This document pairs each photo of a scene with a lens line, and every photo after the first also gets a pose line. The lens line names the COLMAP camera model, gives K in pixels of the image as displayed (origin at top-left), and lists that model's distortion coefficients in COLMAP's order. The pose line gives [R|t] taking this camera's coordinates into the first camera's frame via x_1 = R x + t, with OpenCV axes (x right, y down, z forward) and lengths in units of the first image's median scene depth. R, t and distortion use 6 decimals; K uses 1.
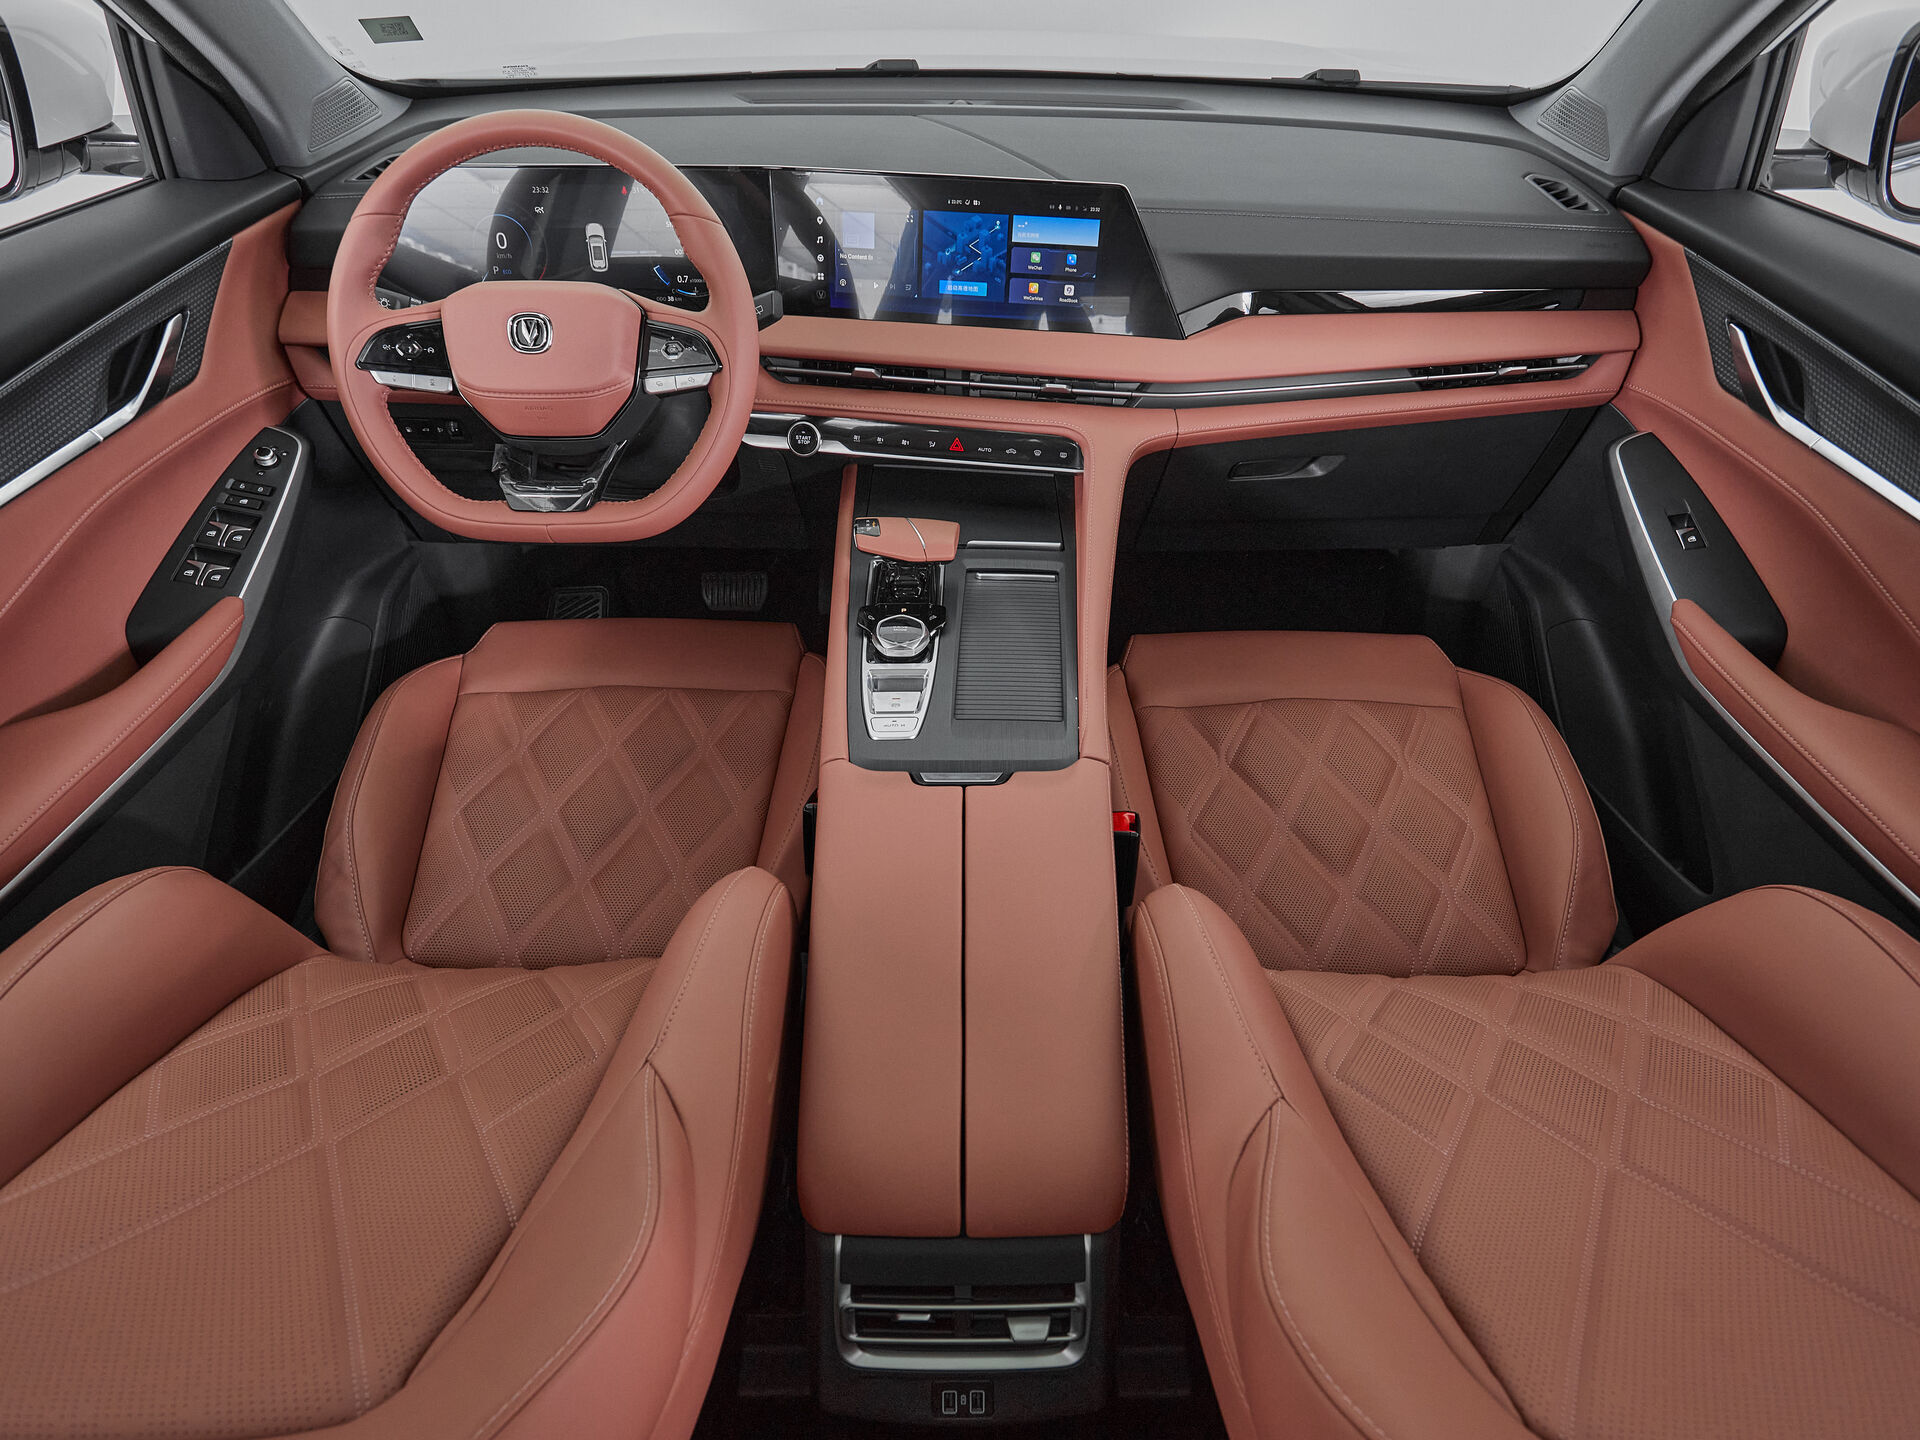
lens RADIAL K [[1114.2, 0, 970.9], [0, 1114.2, 760.4], [0, 0, 1]] dist [0.002097, -0.000401]
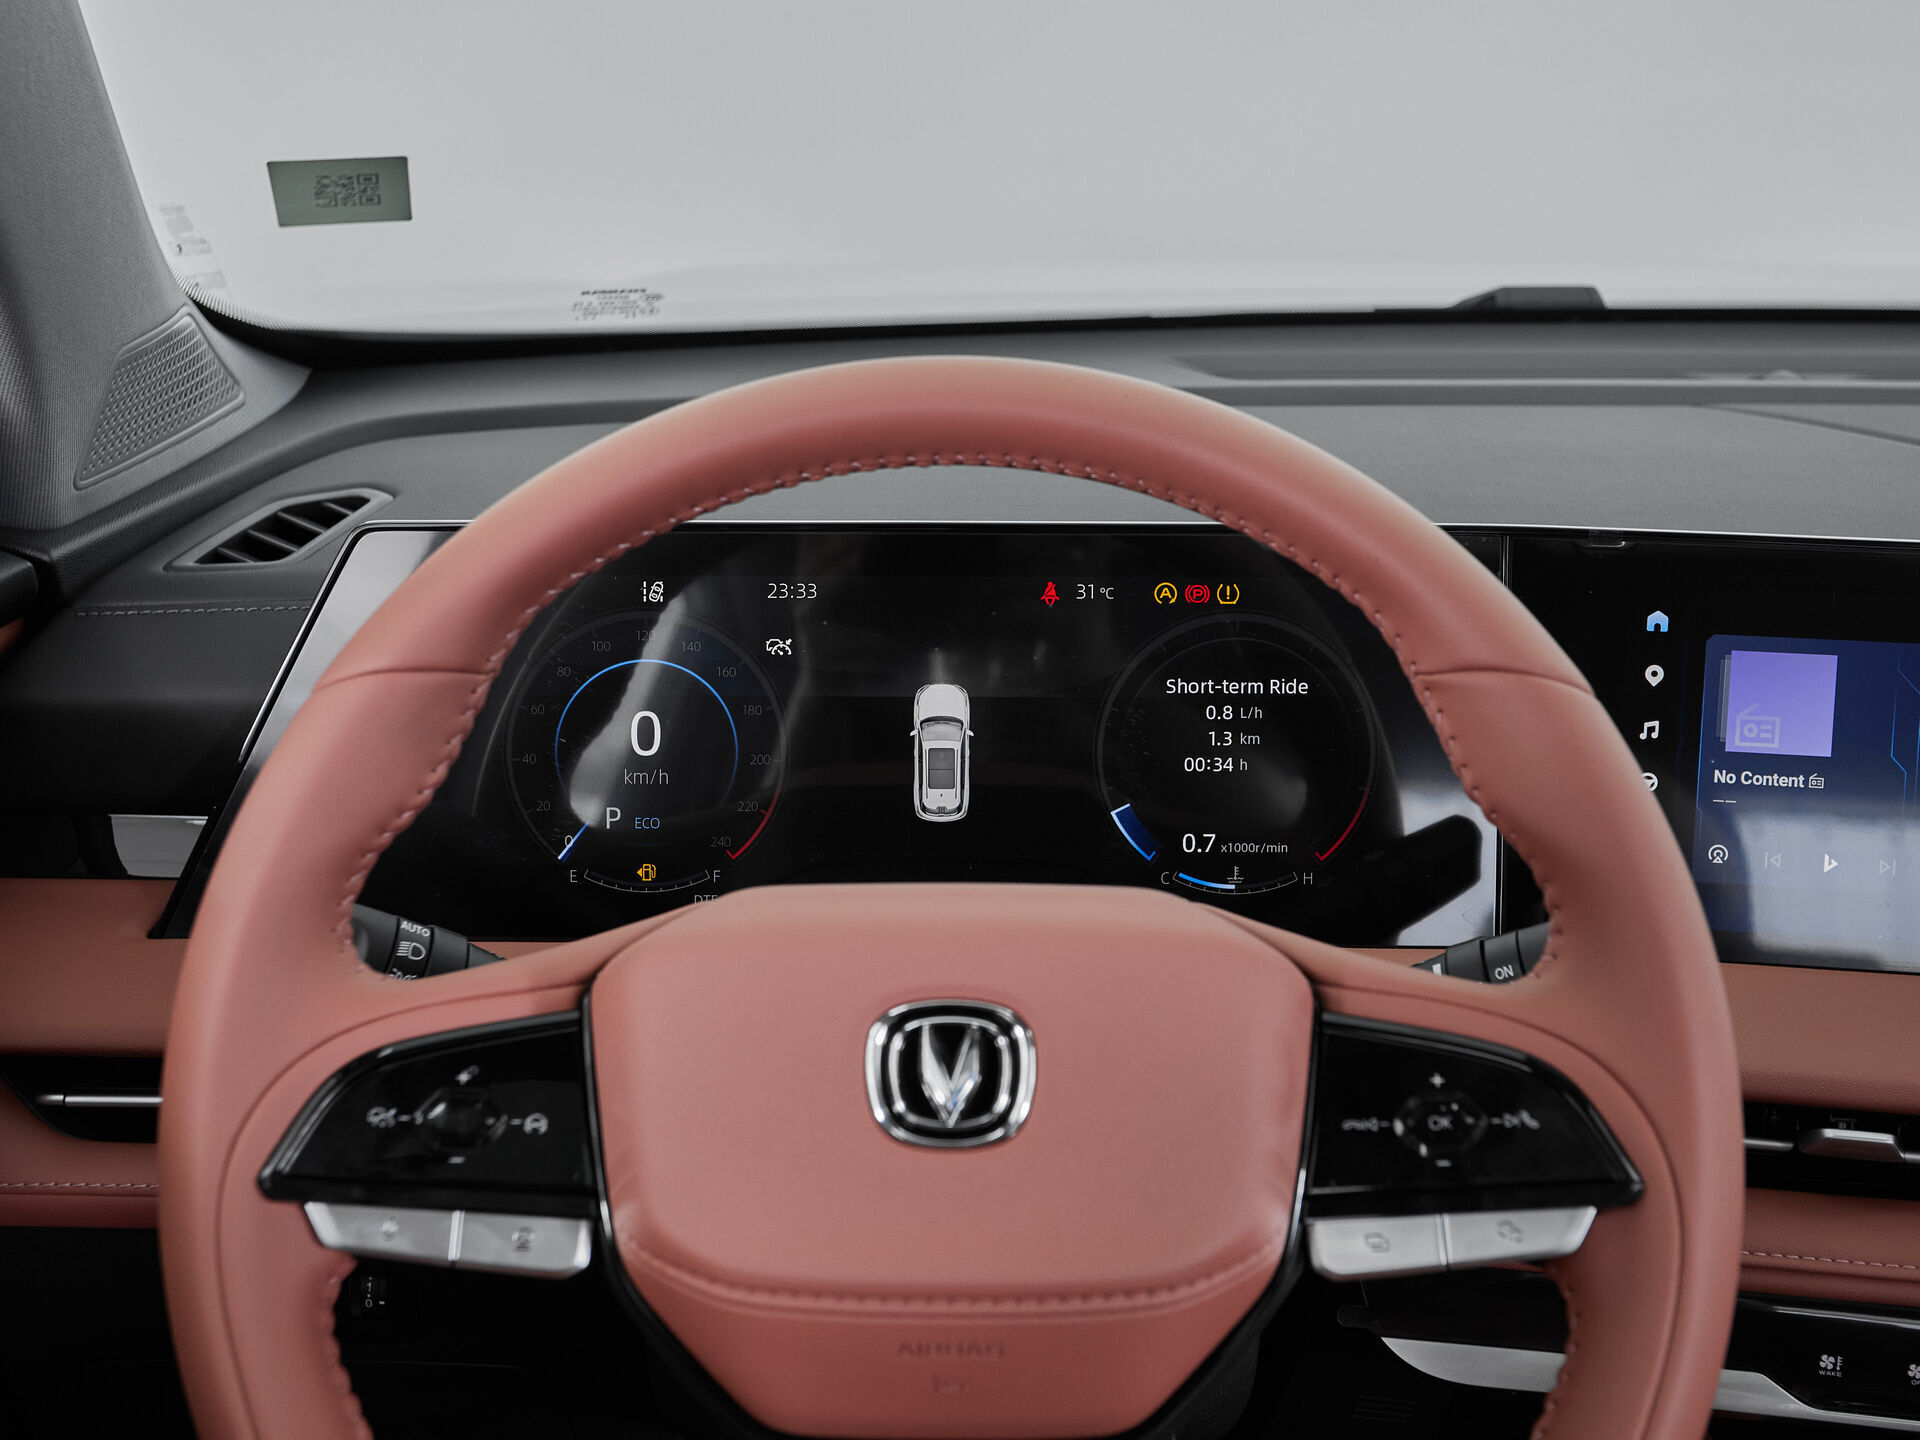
lens RADIAL K [[2389.6, 0, 960.0], [0, 2389.6, 720.0], [0, 0, 1]] dist [0.024436, 0.036300]
pose [[1.000000, -0.000410, 0.000536, -0.336127], [0.000591, 0.915314, -0.402741, -0.197469], [-0.000326, 0.402741, 0.915314, 0.379195]]
